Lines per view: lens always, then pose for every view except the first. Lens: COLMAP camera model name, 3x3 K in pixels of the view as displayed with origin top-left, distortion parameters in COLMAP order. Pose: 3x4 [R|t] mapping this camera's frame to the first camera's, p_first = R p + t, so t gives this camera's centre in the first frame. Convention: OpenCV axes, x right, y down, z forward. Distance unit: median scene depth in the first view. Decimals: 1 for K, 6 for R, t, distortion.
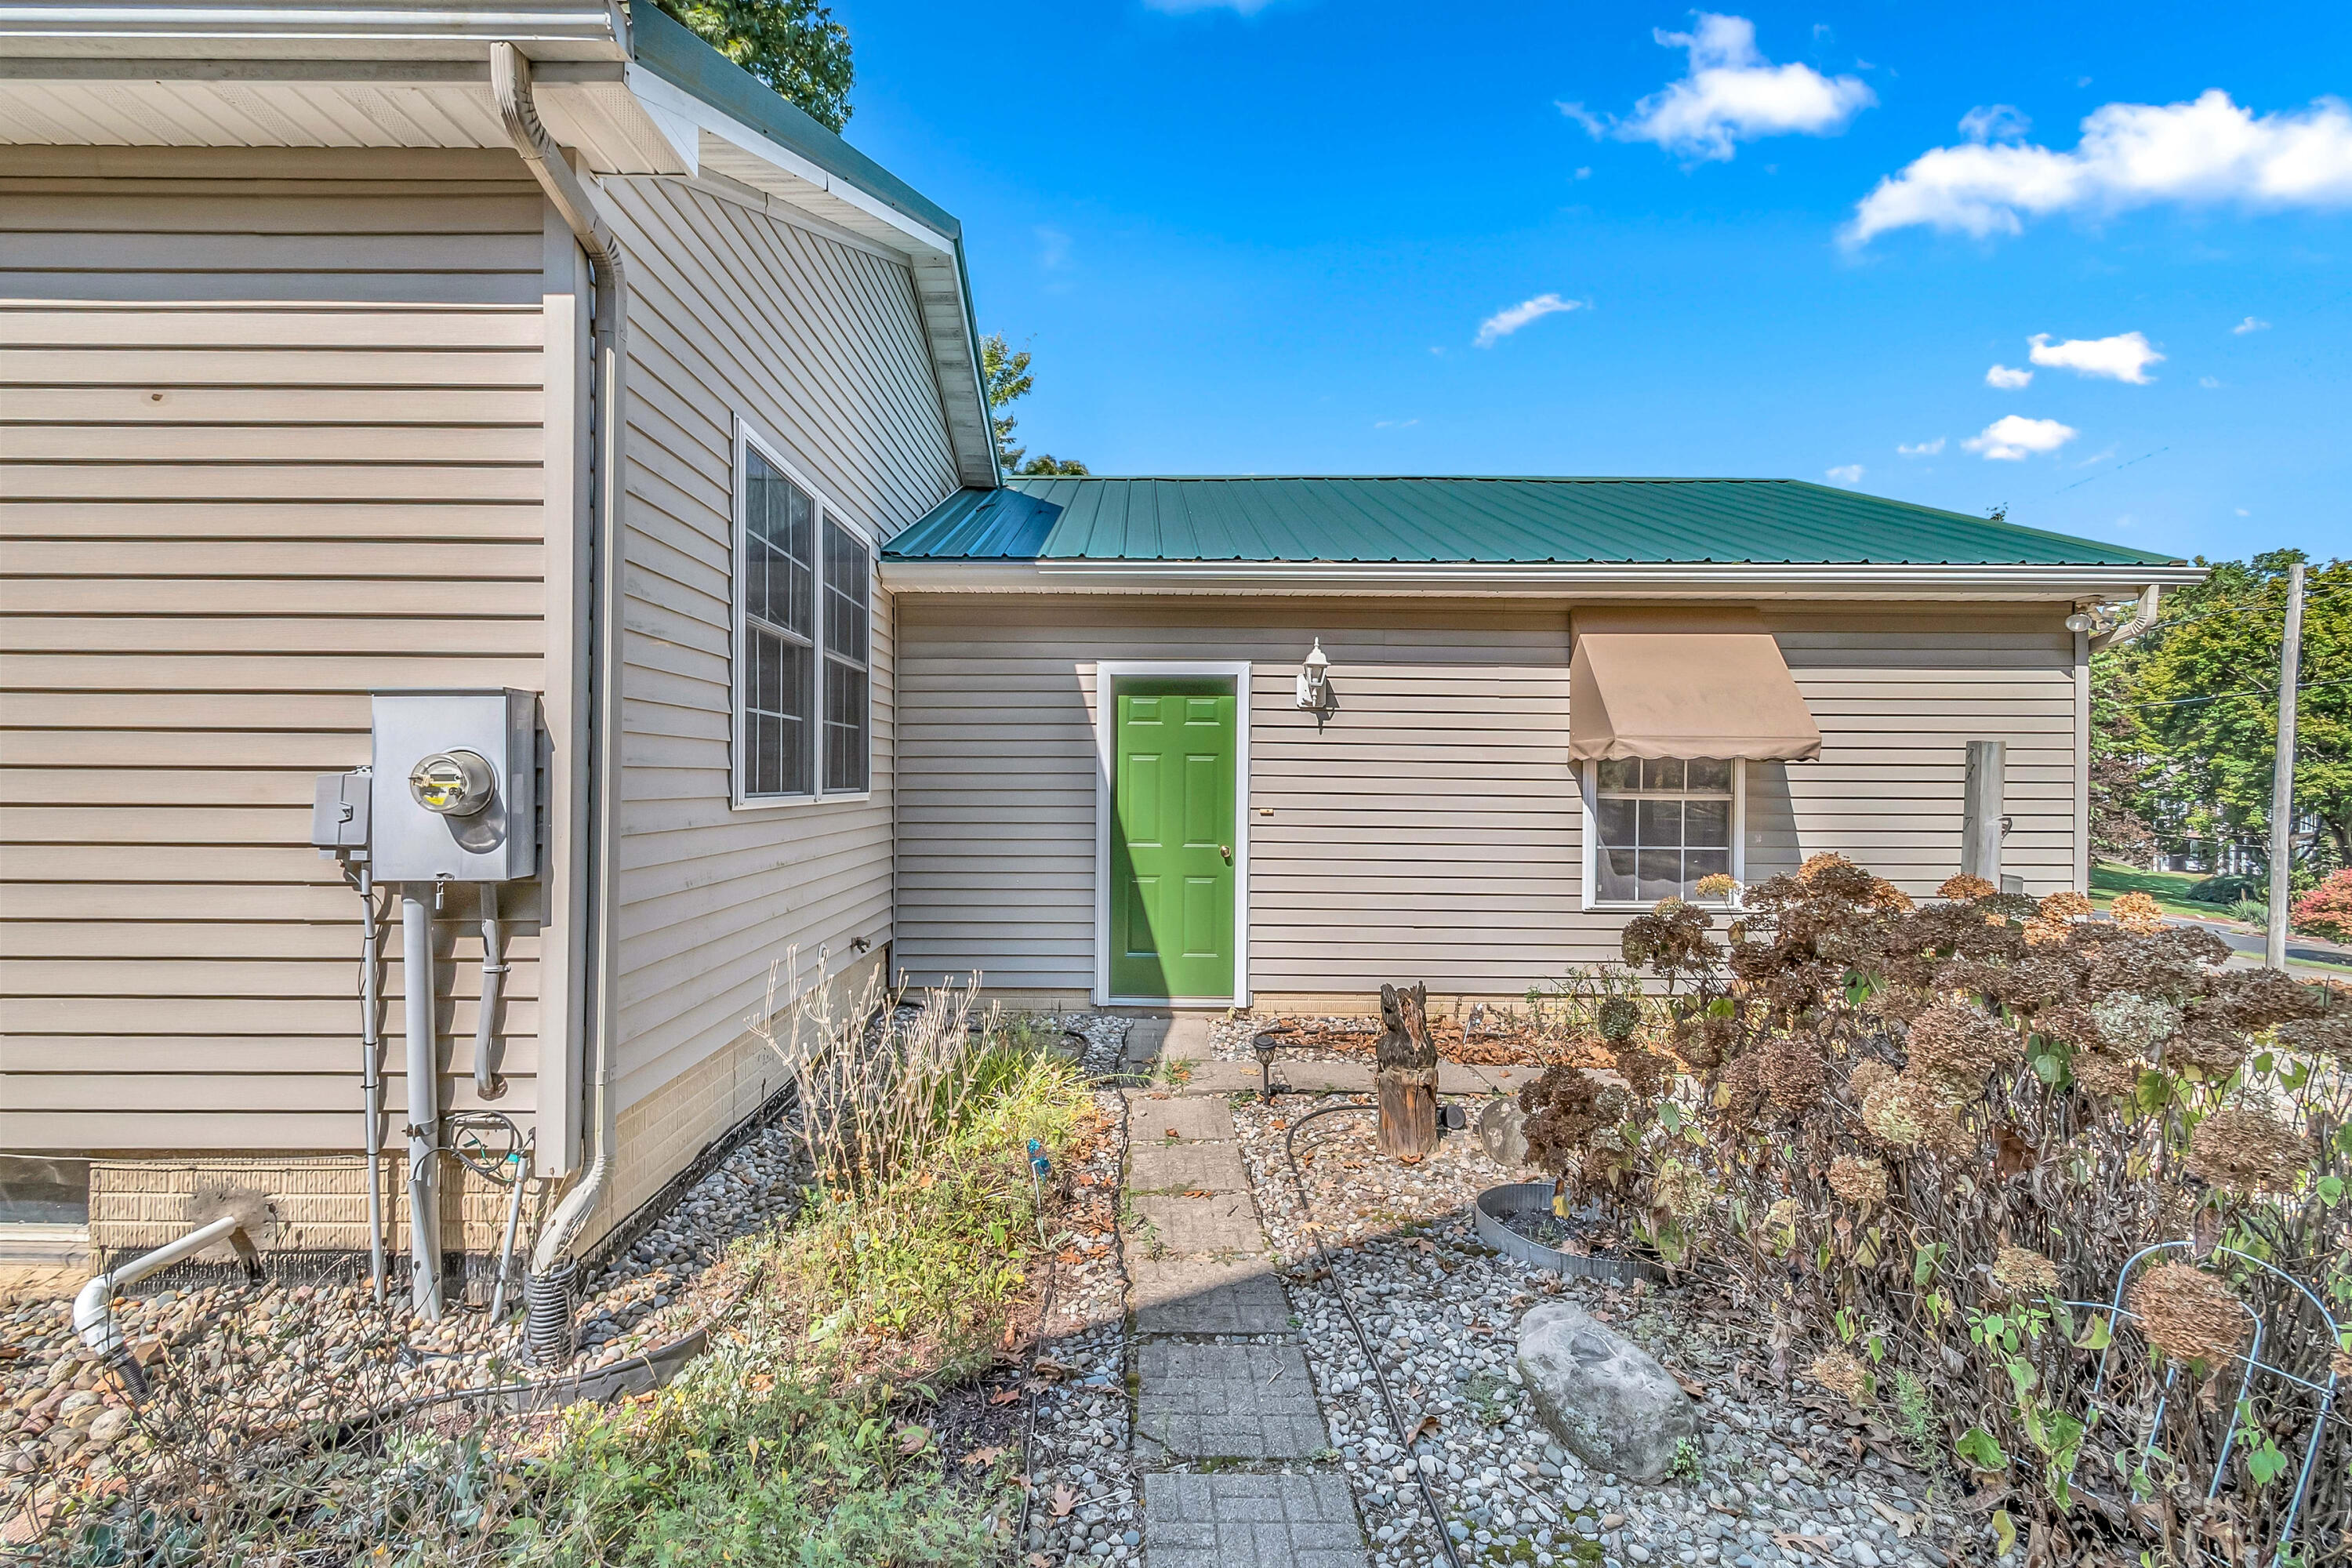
lens RADIAL K [[1022.6, 0, 1135.9], [0, 1022.6, 777.0], [0, 0, 1]] dist [0.013470, -0.007295]
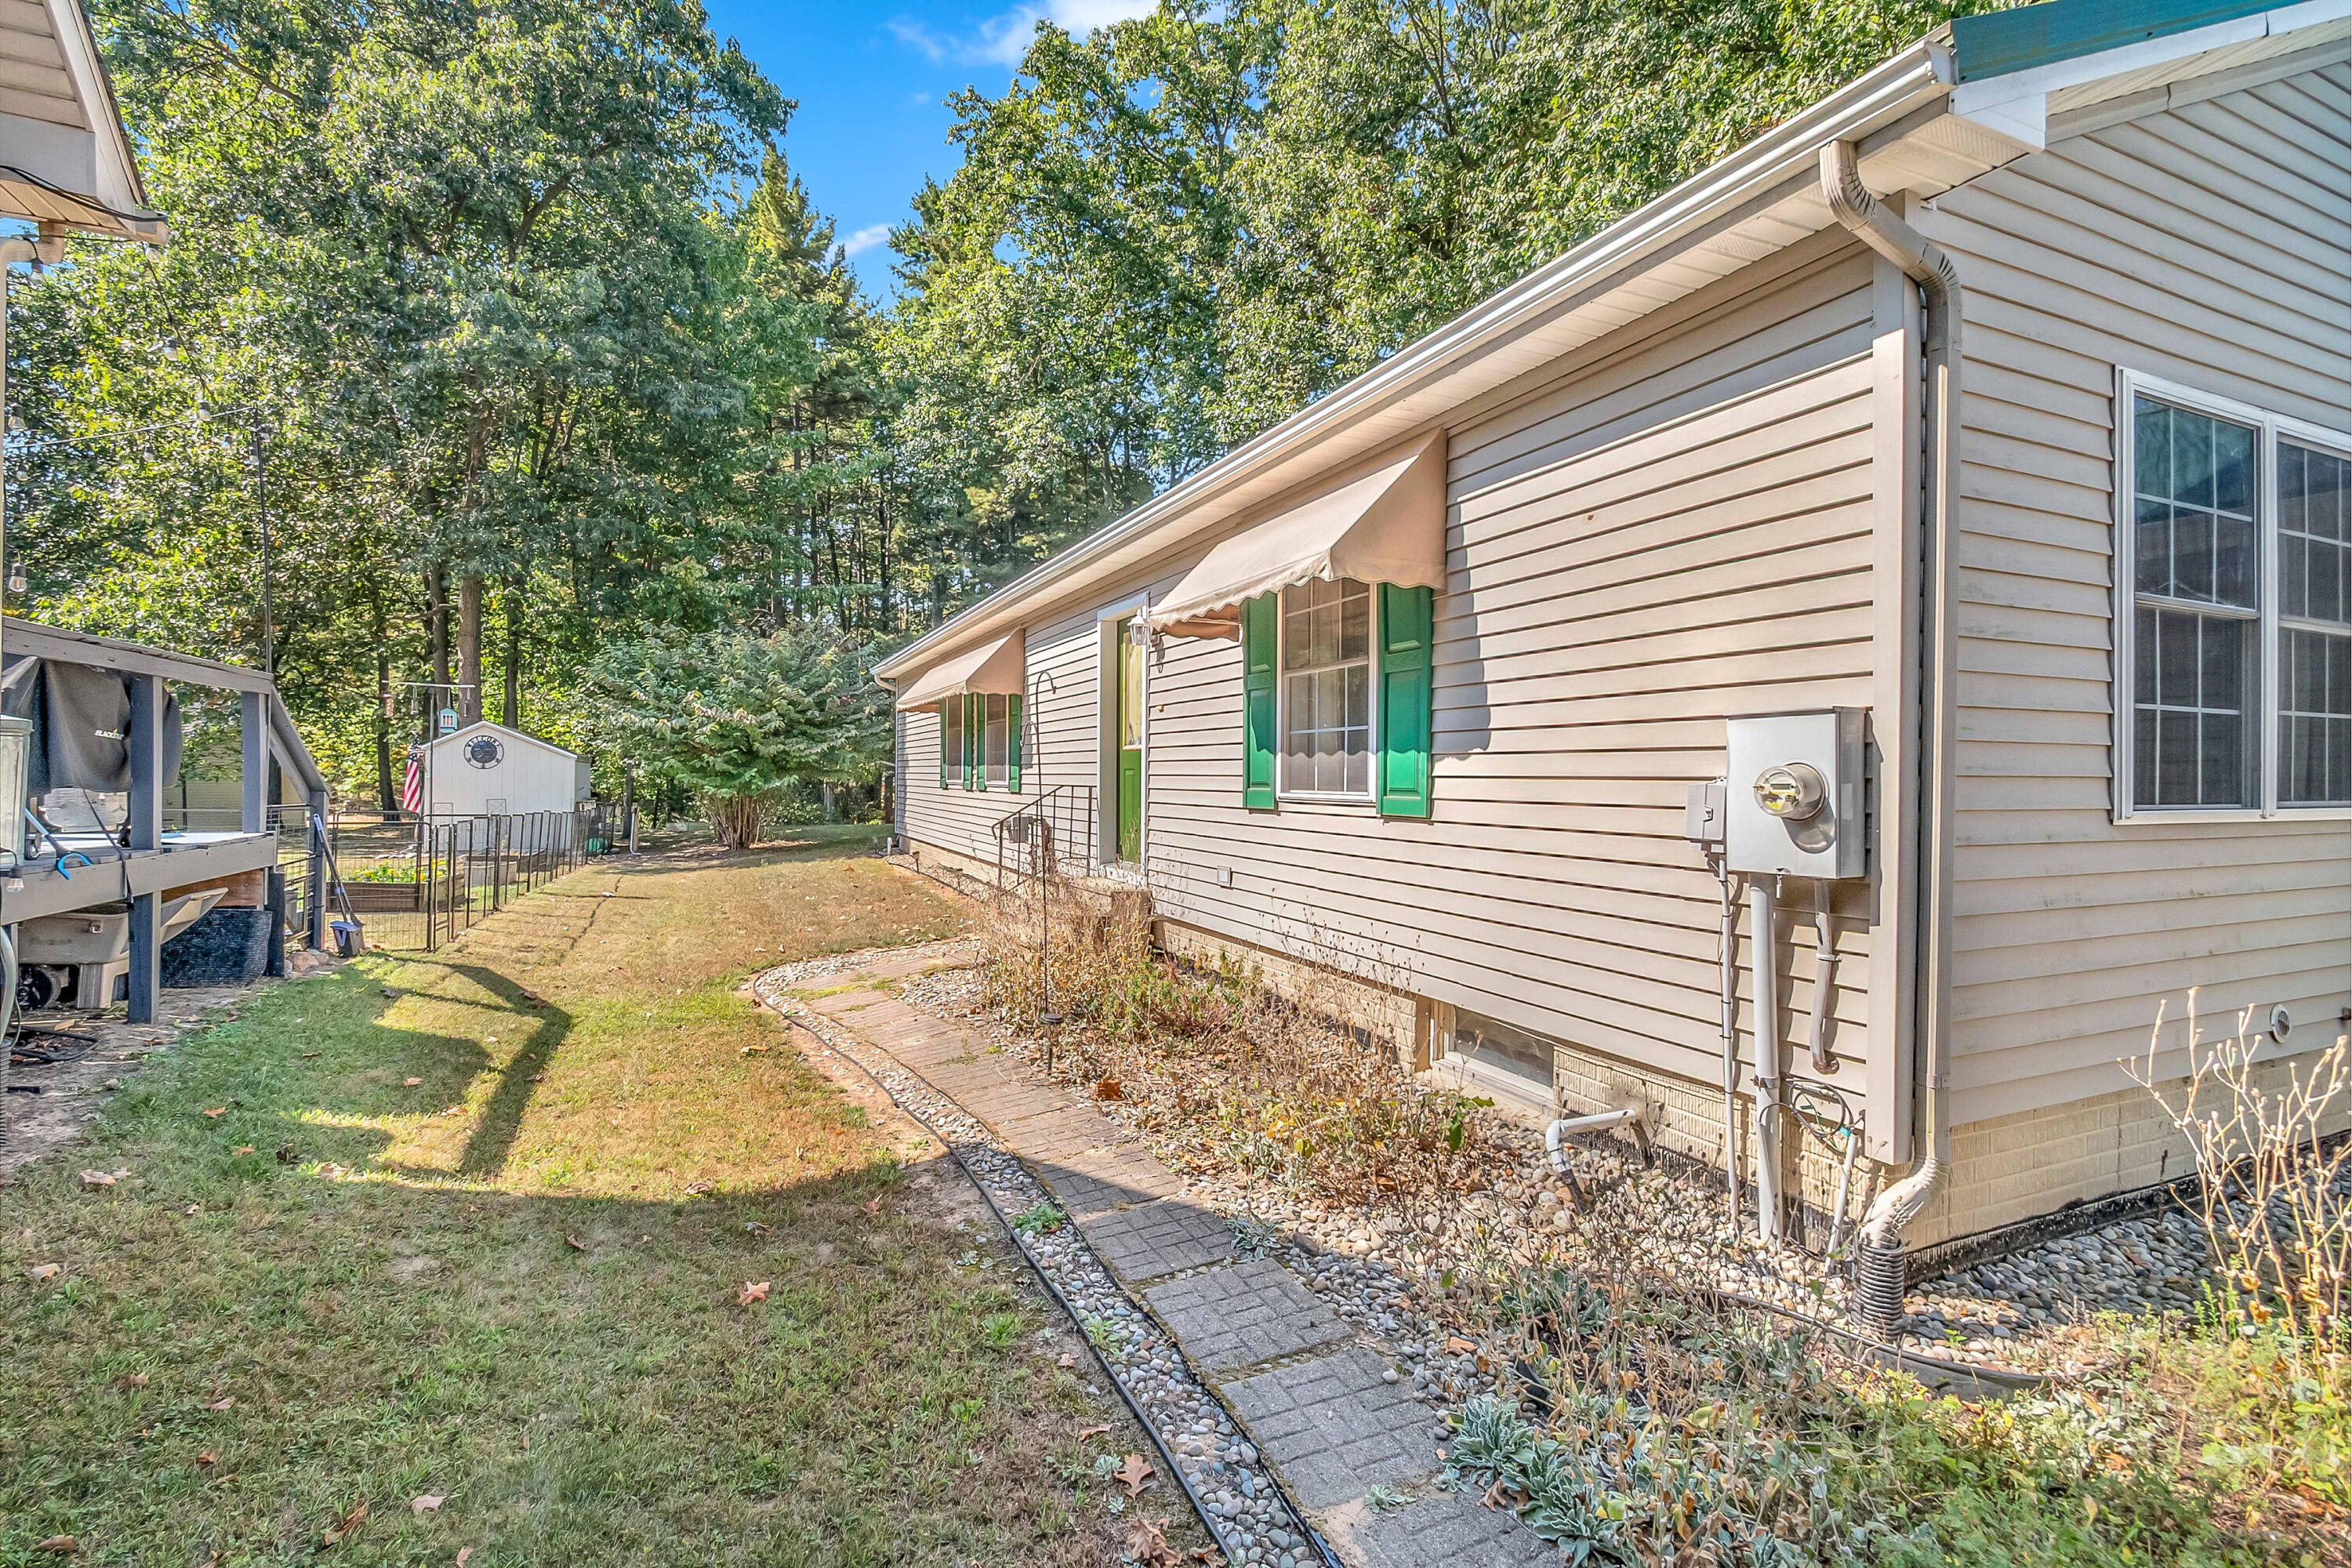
lens RADIAL K [[1039.9, 0, 1136.9], [0, 1039.9, 777.1], [0, 0, 1]] dist [0.008819, -0.005578]
pose [[0.388372, -0.001535, -0.921501, 0.129894], [-0.001497, 0.999996, -0.002297, -0.005913], [0.921501, 0.002272, 0.388368, -0.133907]]
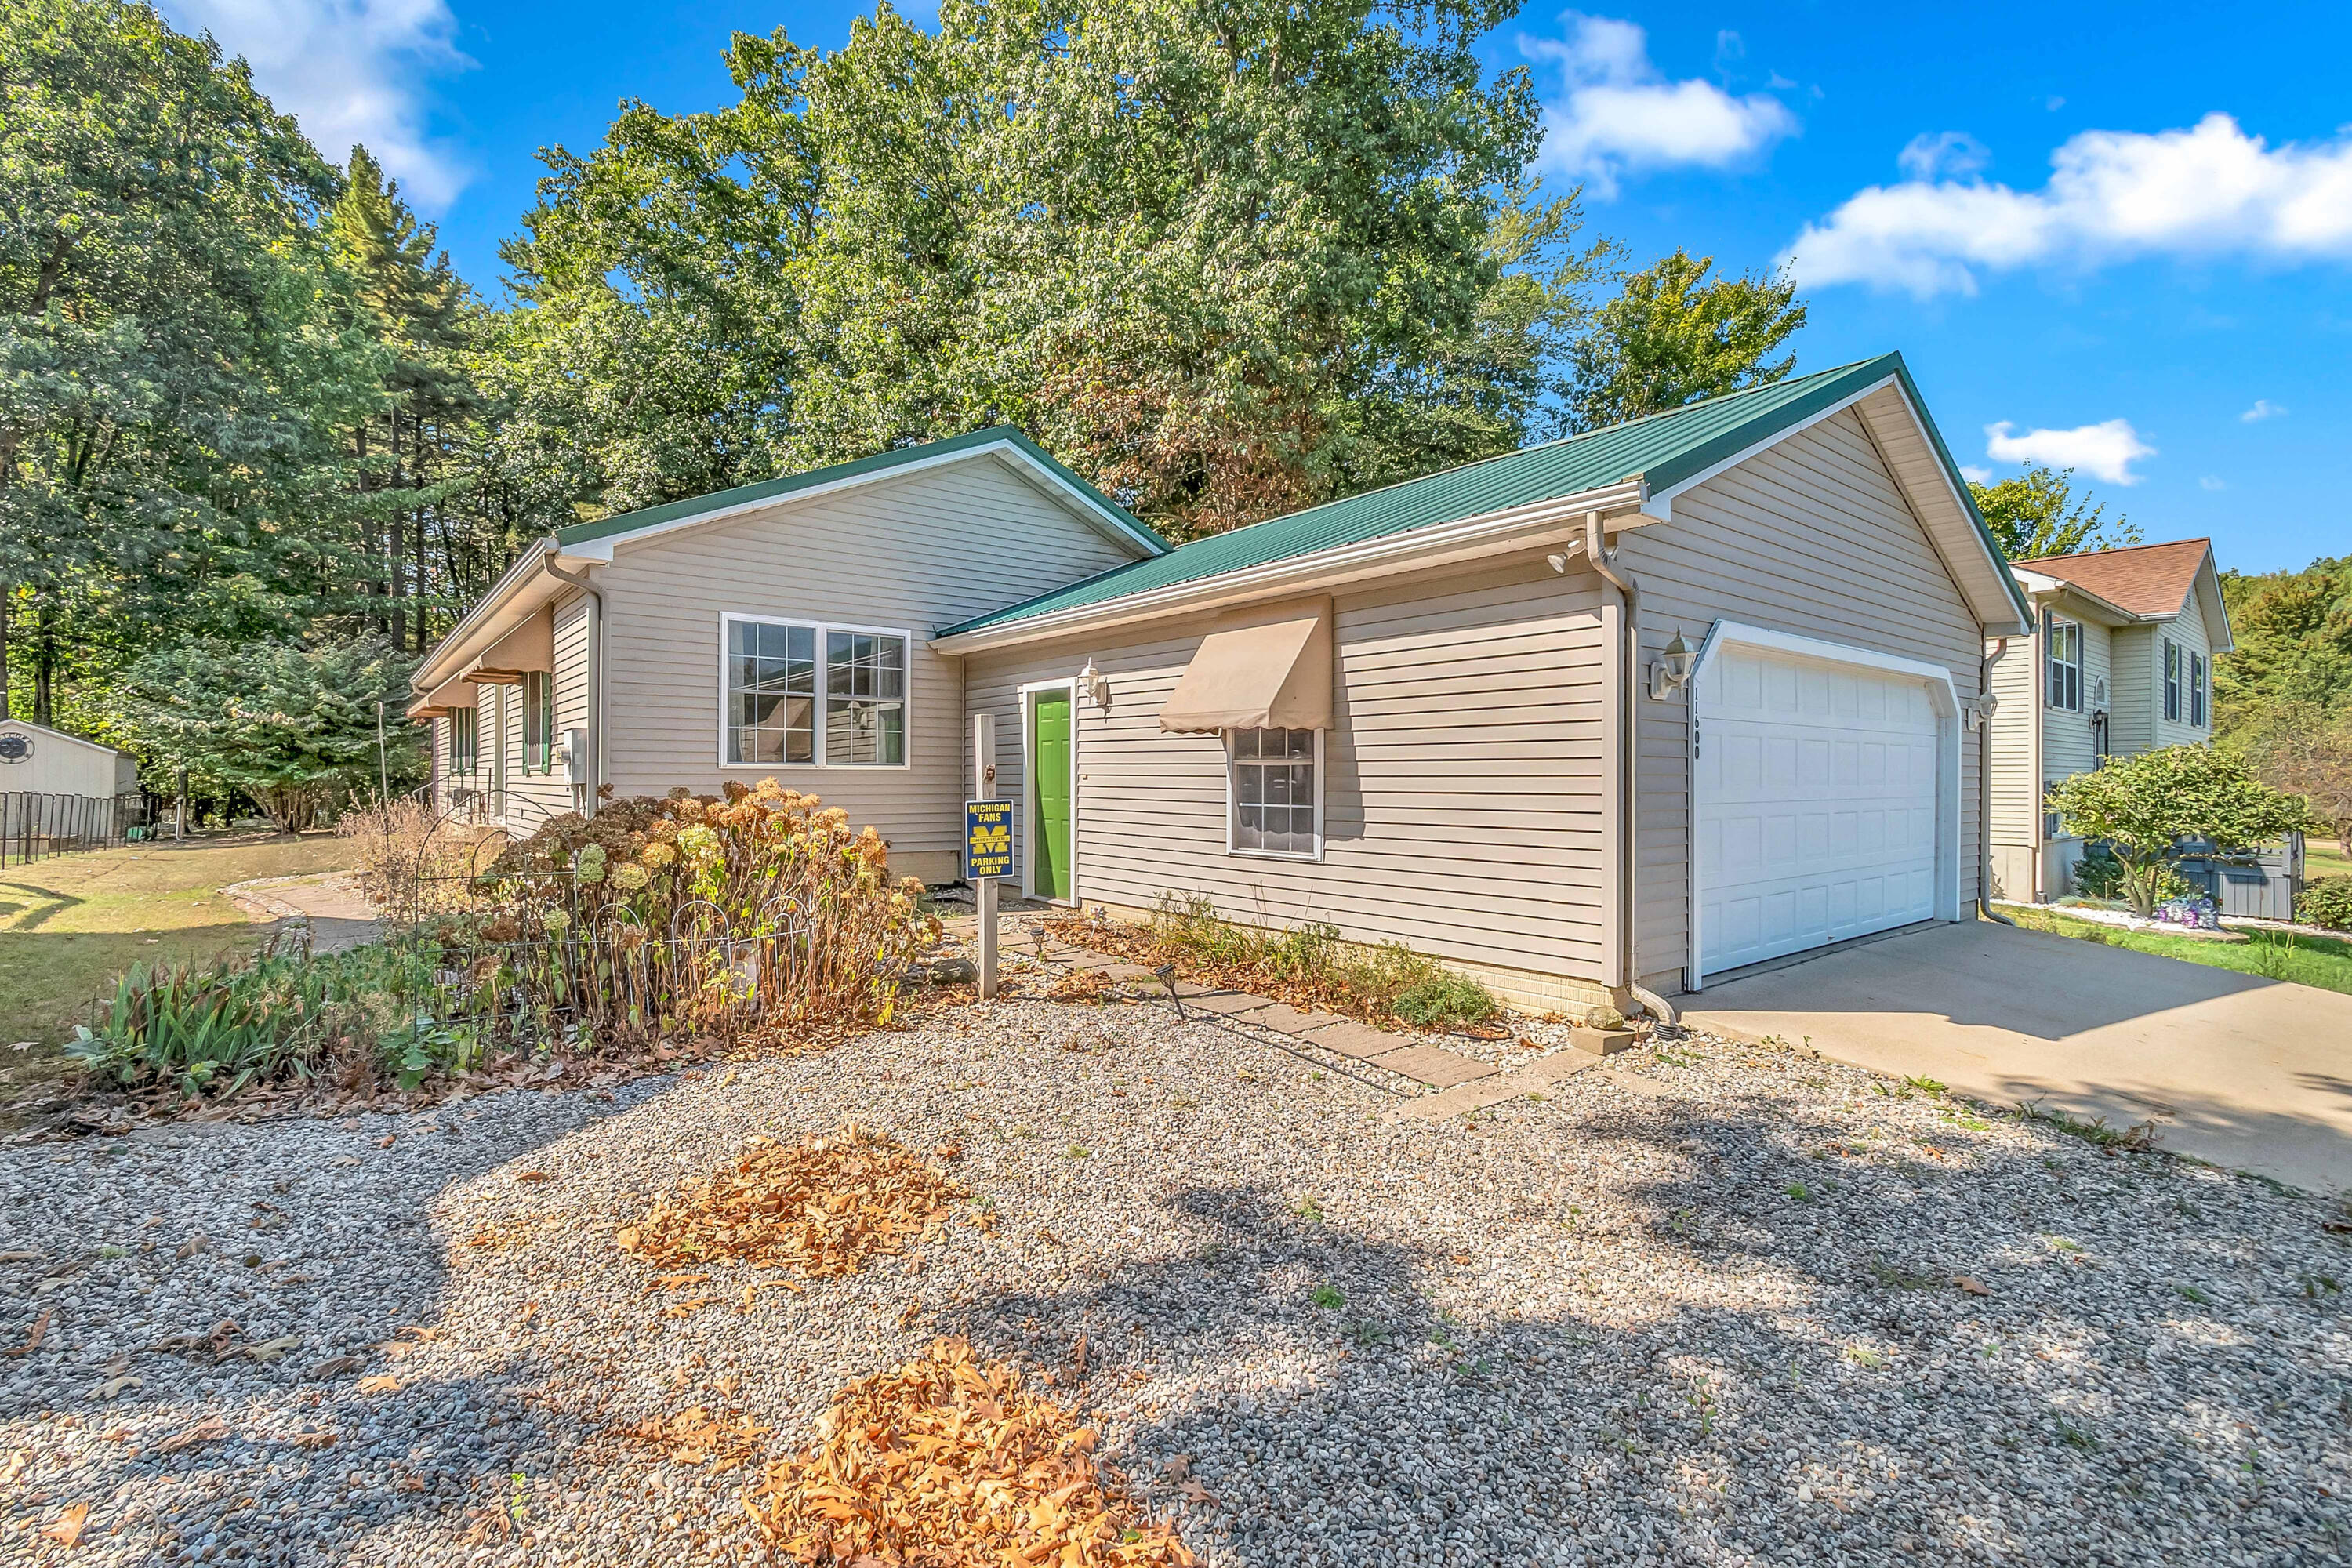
lens RADIAL K [[1039.9, 0, 1136.9], [0, 1039.9, 777.1], [0, 0, 1]] dist [0.008819, -0.005578]
pose [[0.617957, -0.005296, -0.786194, 2.996487], [0.004295, 0.999985, -0.003360, 0.087182], [0.786200, -0.001300, 0.617971, 0.289479]]
